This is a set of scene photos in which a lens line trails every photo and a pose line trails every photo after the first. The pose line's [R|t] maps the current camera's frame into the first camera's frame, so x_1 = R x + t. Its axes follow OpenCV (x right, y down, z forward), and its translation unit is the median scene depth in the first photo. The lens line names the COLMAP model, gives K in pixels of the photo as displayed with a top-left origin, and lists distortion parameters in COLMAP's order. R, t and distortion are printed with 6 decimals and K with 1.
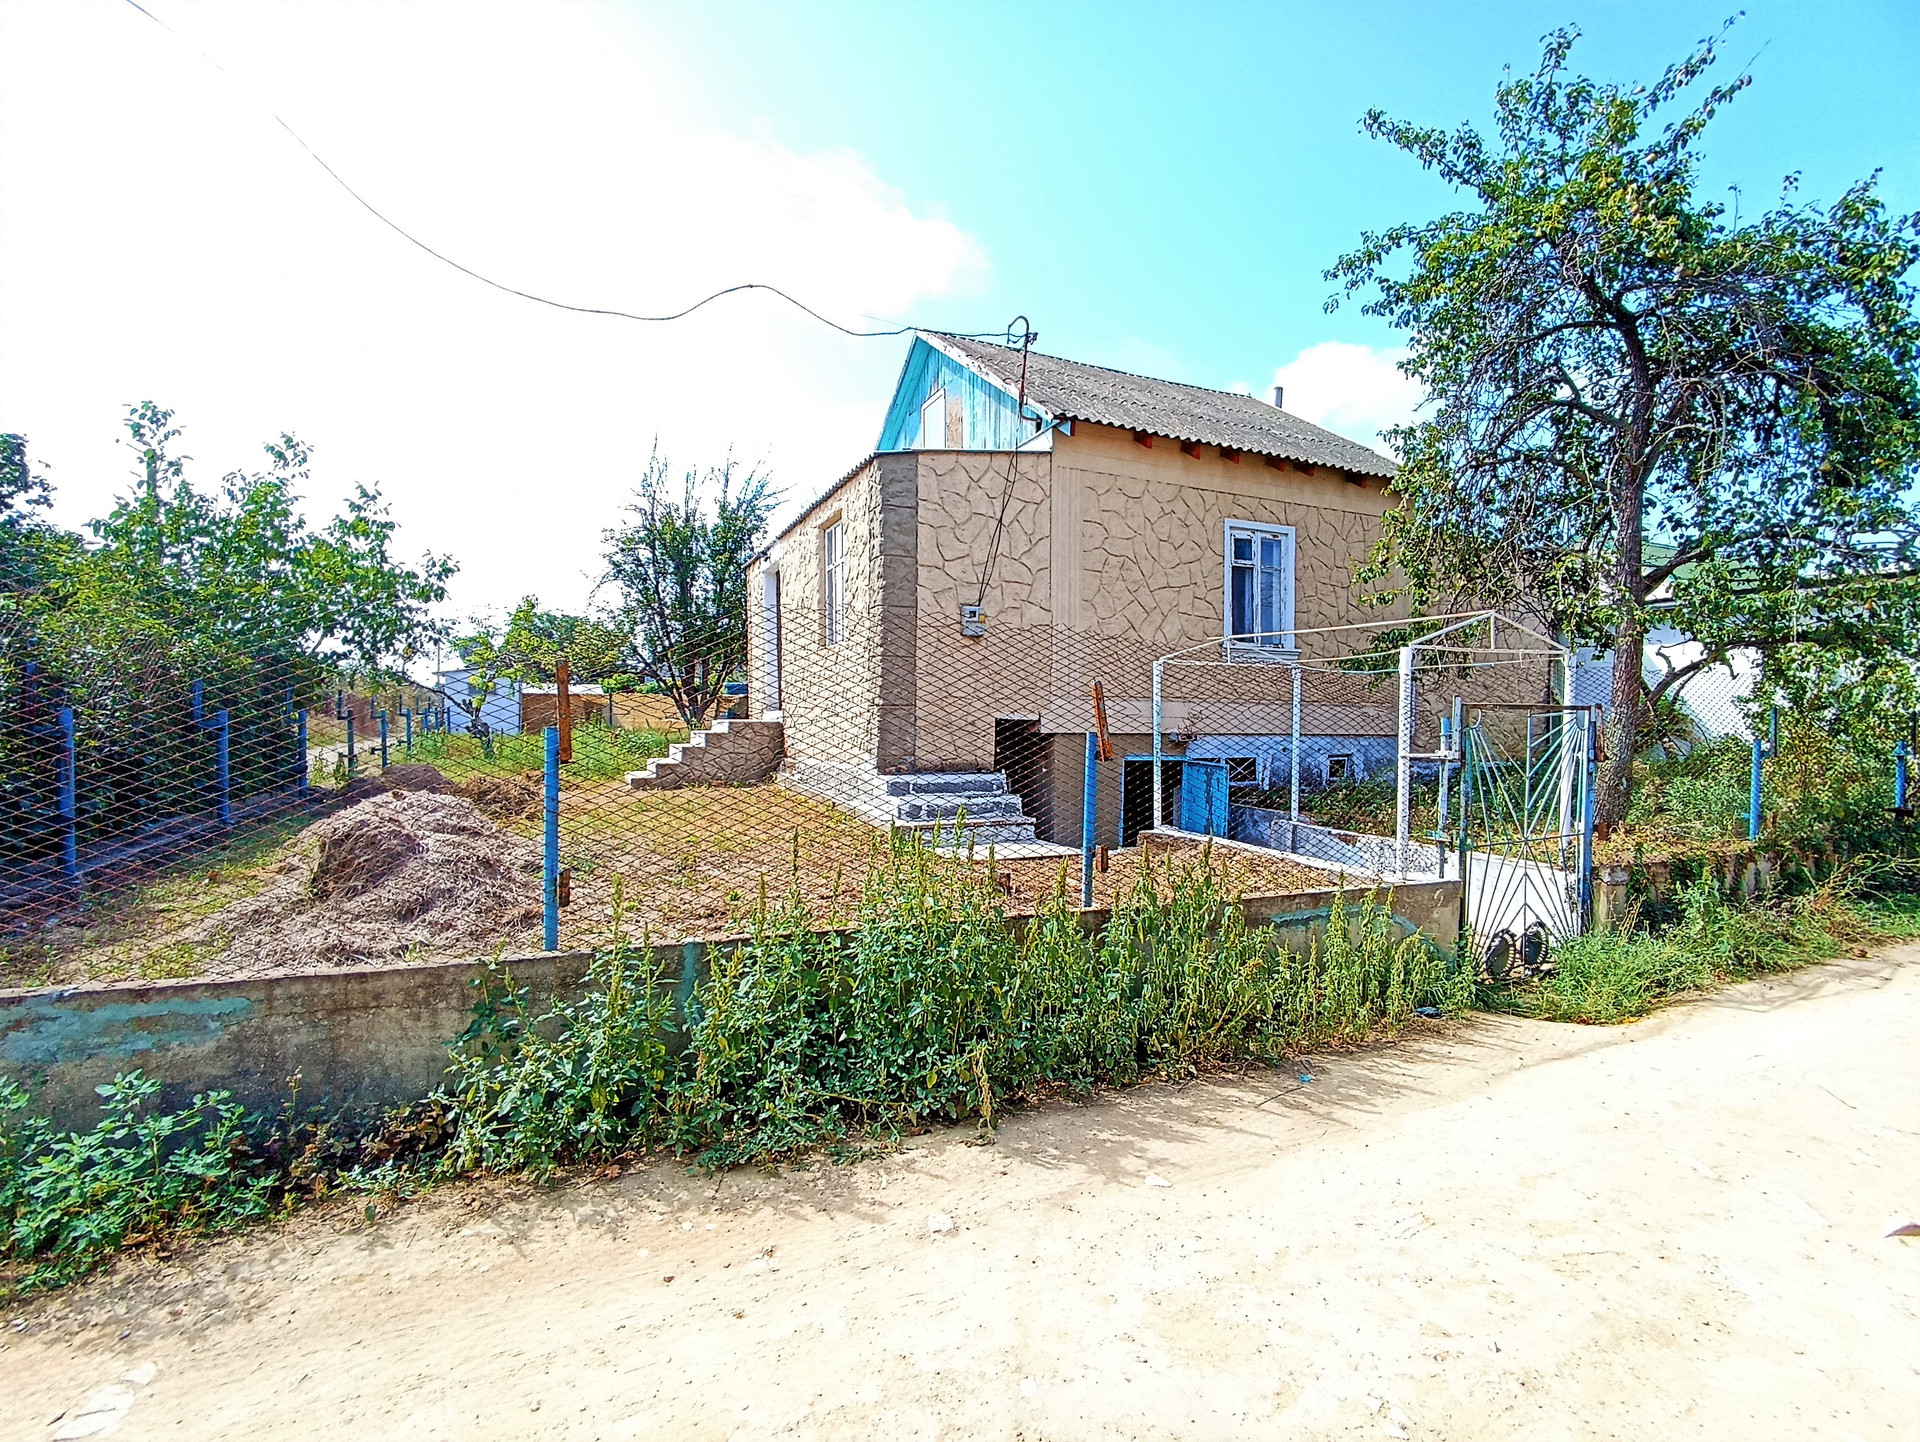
lens RADIAL K [[844.2, 0, 968.2], [0, 844.2, 718.4], [0, 0, 1]] dist [-0.007366, -0.000390]
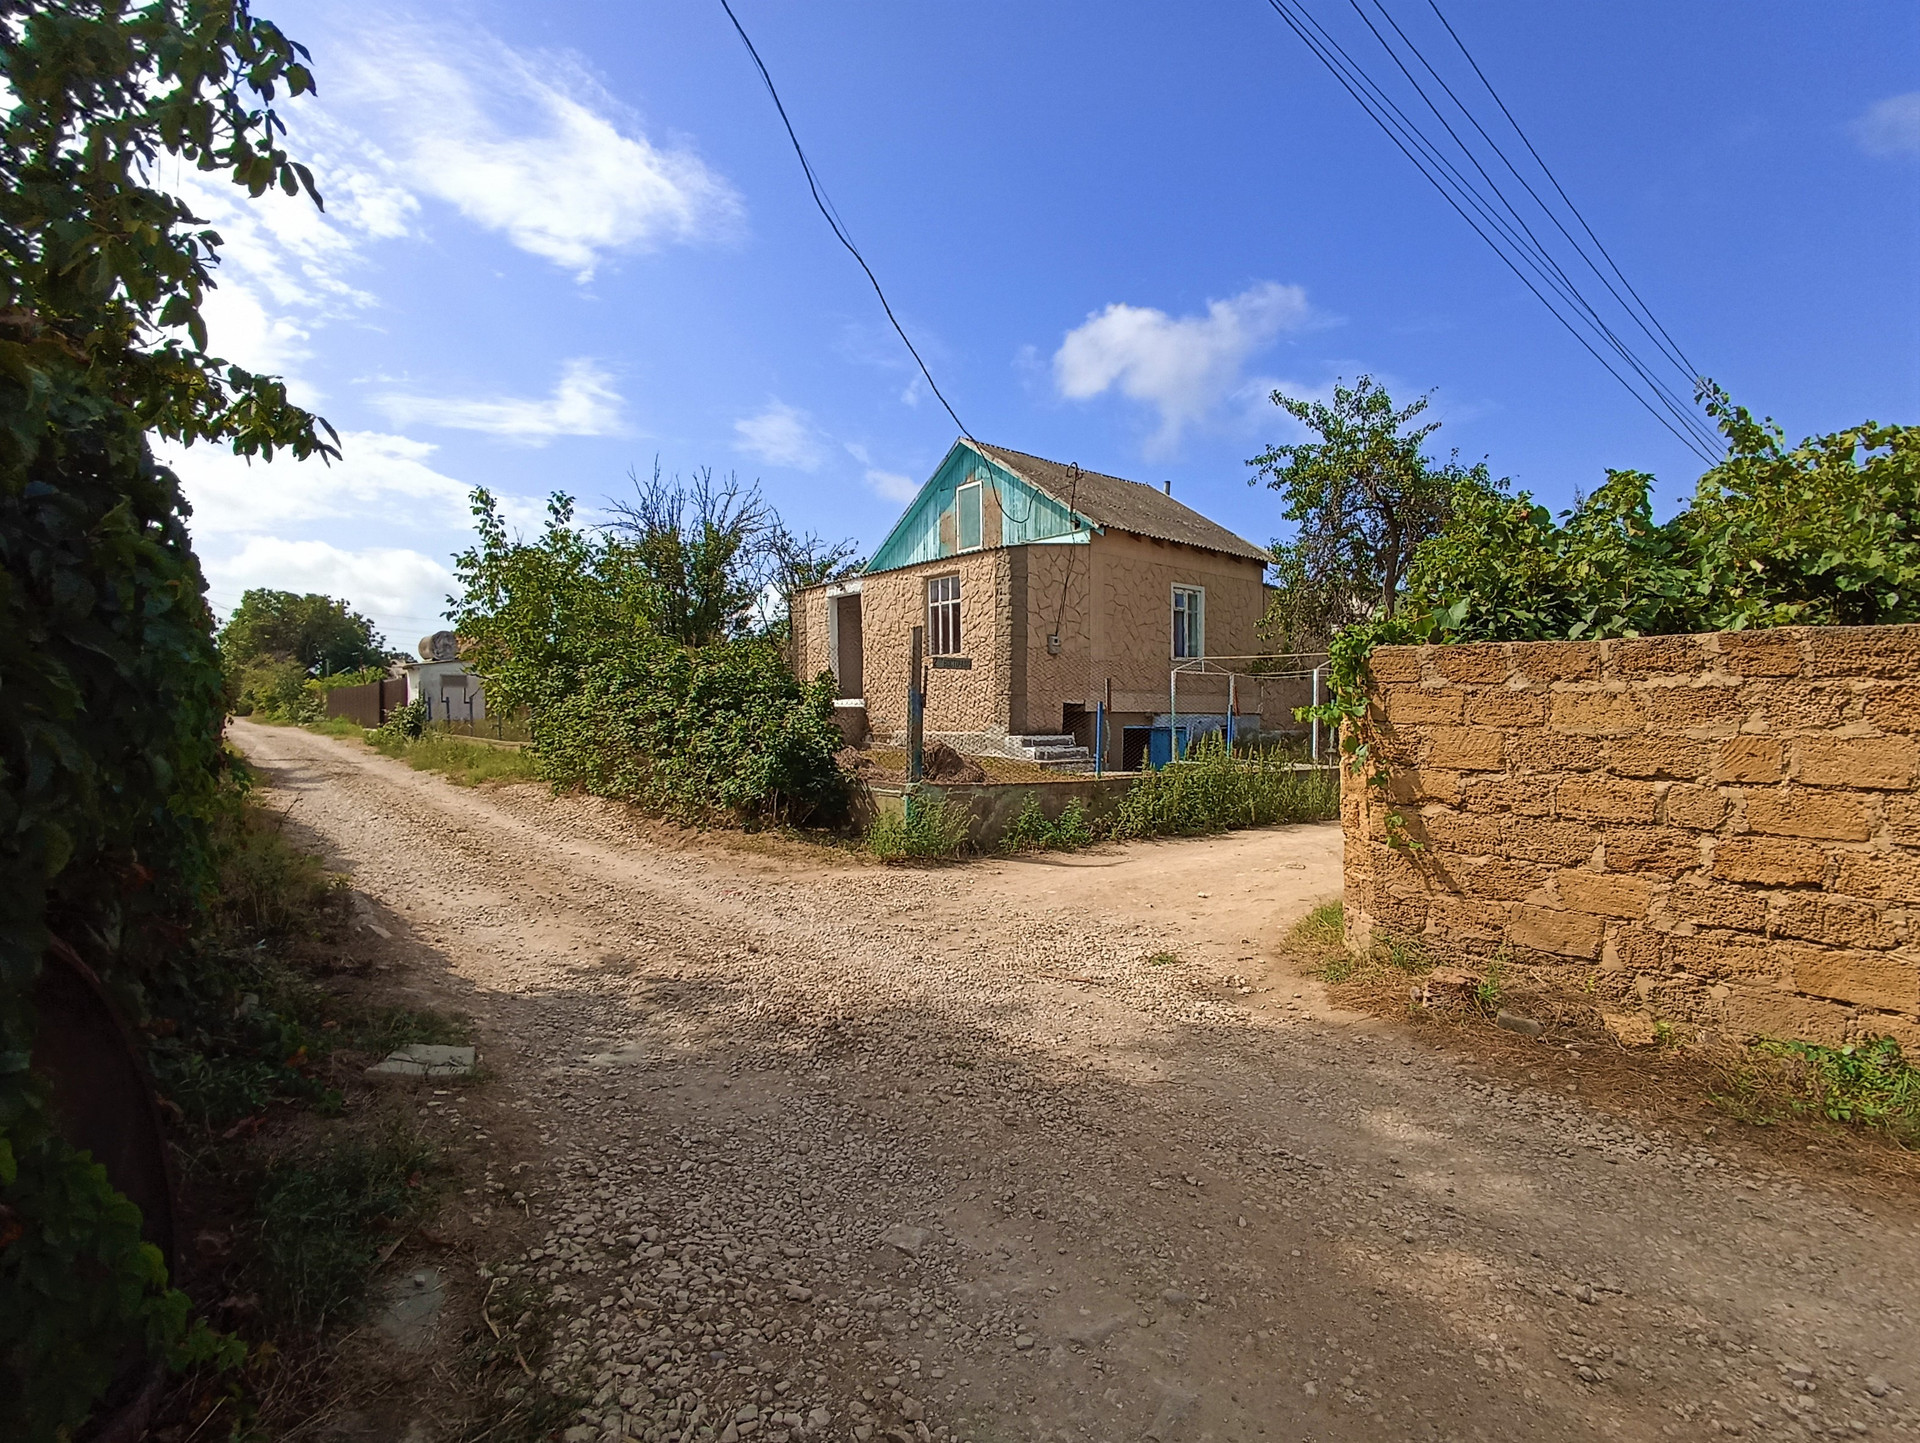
lens RADIAL K [[844.2, 0, 971.8], [0, 844.2, 716.0], [0, 0, 1]] dist [-0.007366, -0.000390]
pose [[0.965495, -0.007093, 0.260325, -0.514972], [0.004582, 0.999937, 0.010253, 0.007190], [-0.260382, -0.008707, 0.965466, -0.508667]]
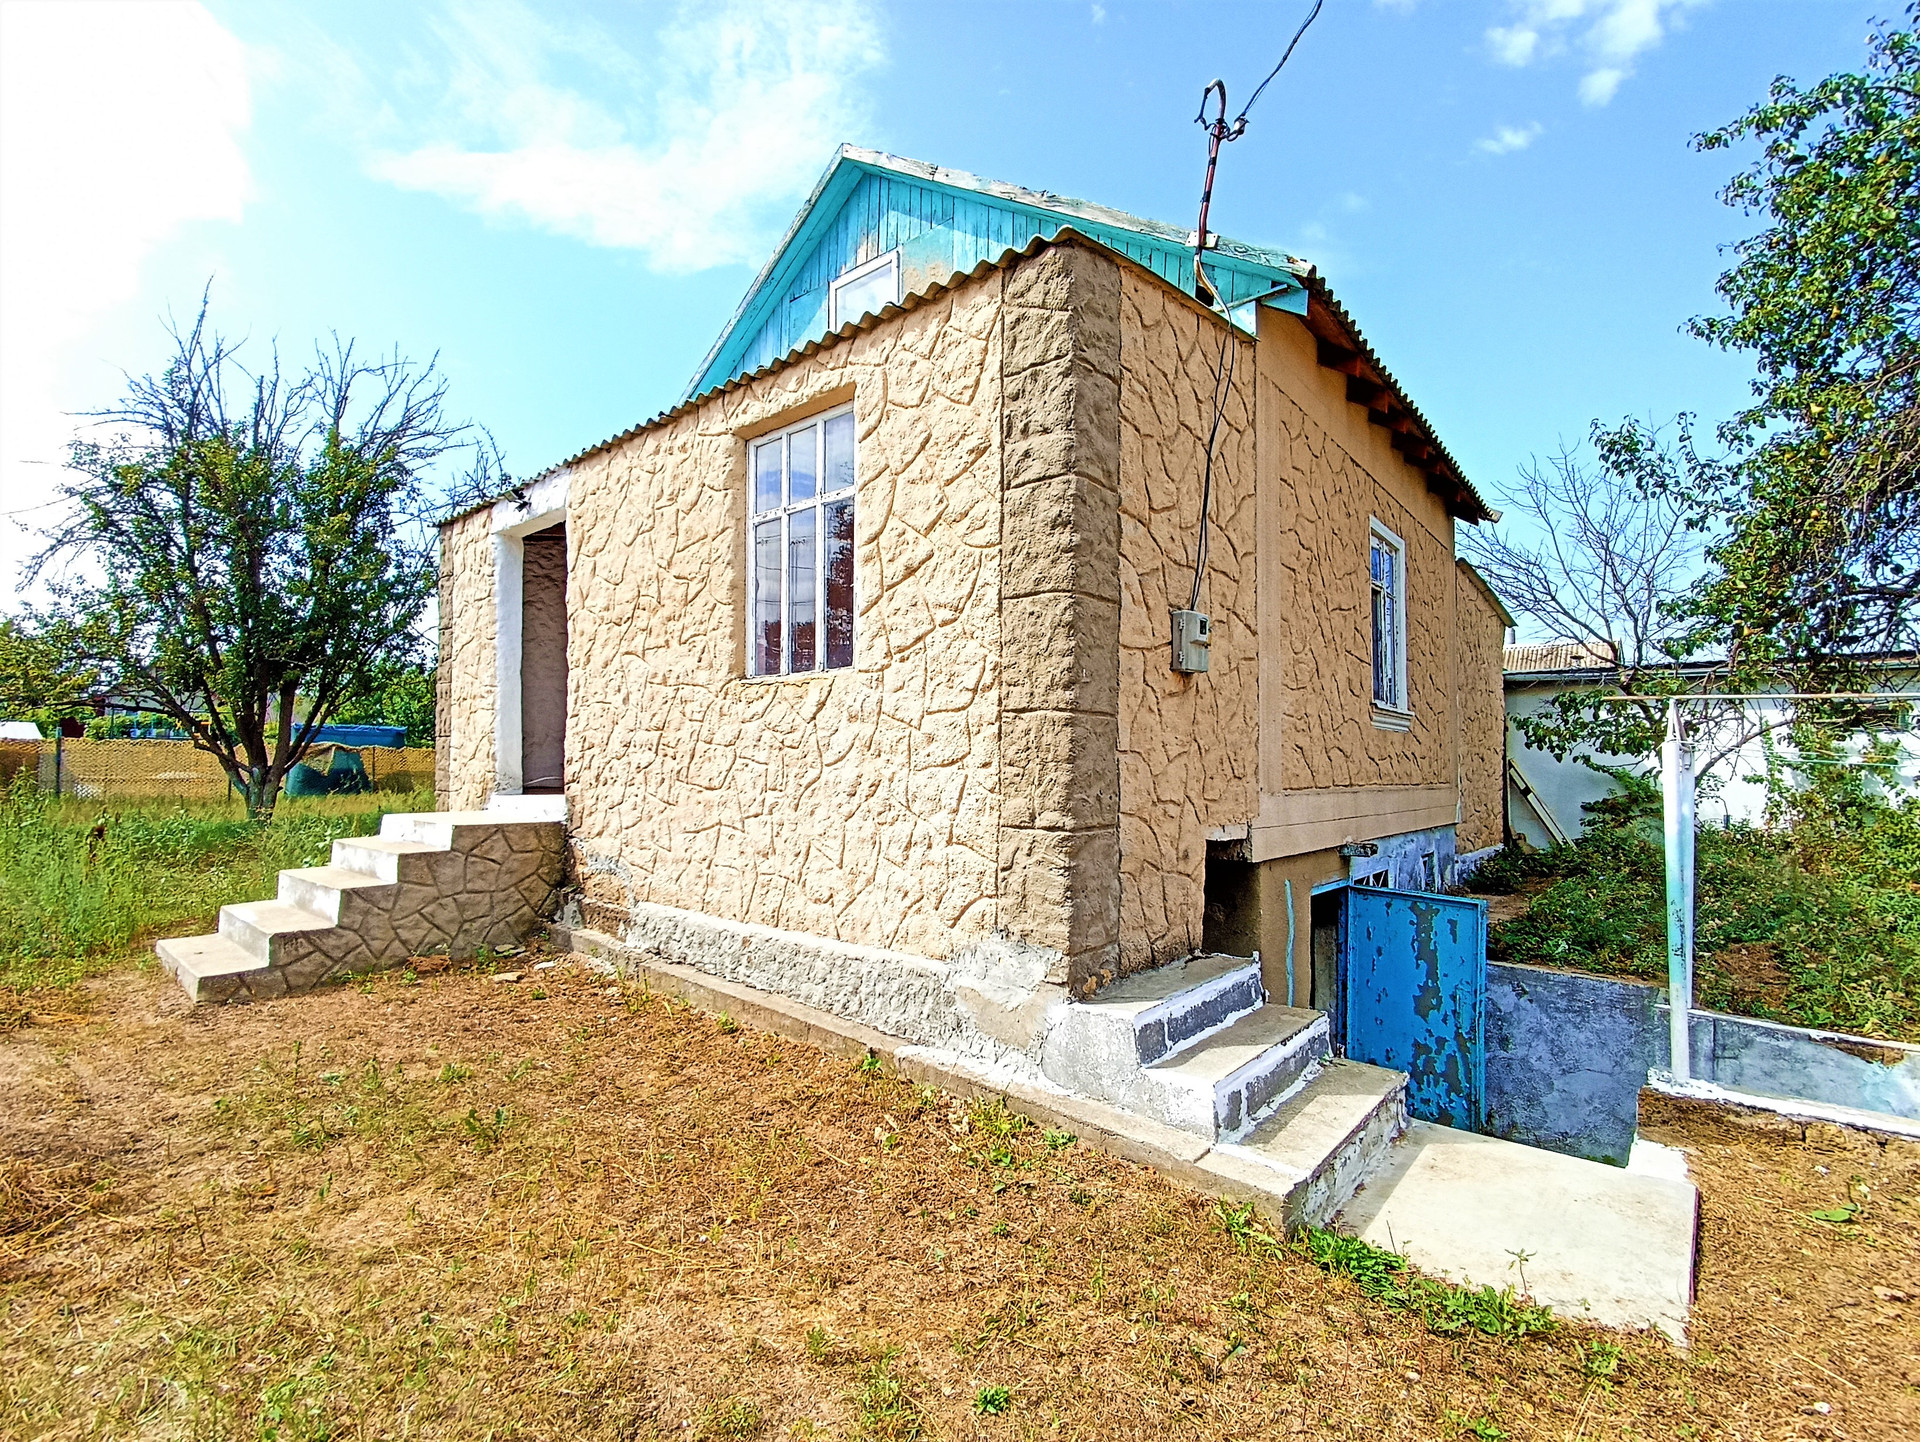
lens RADIAL K [[844.2, 0, 968.5], [0, 844.2, 733.4], [0, 0, 1]] dist [-0.007366, -0.000390]
pose [[0.904930, 0.016167, 0.425254, -0.271655], [-0.003031, 0.999498, -0.031548, -0.041863], [-0.425550, 0.027260, 0.904524, 0.538427]]
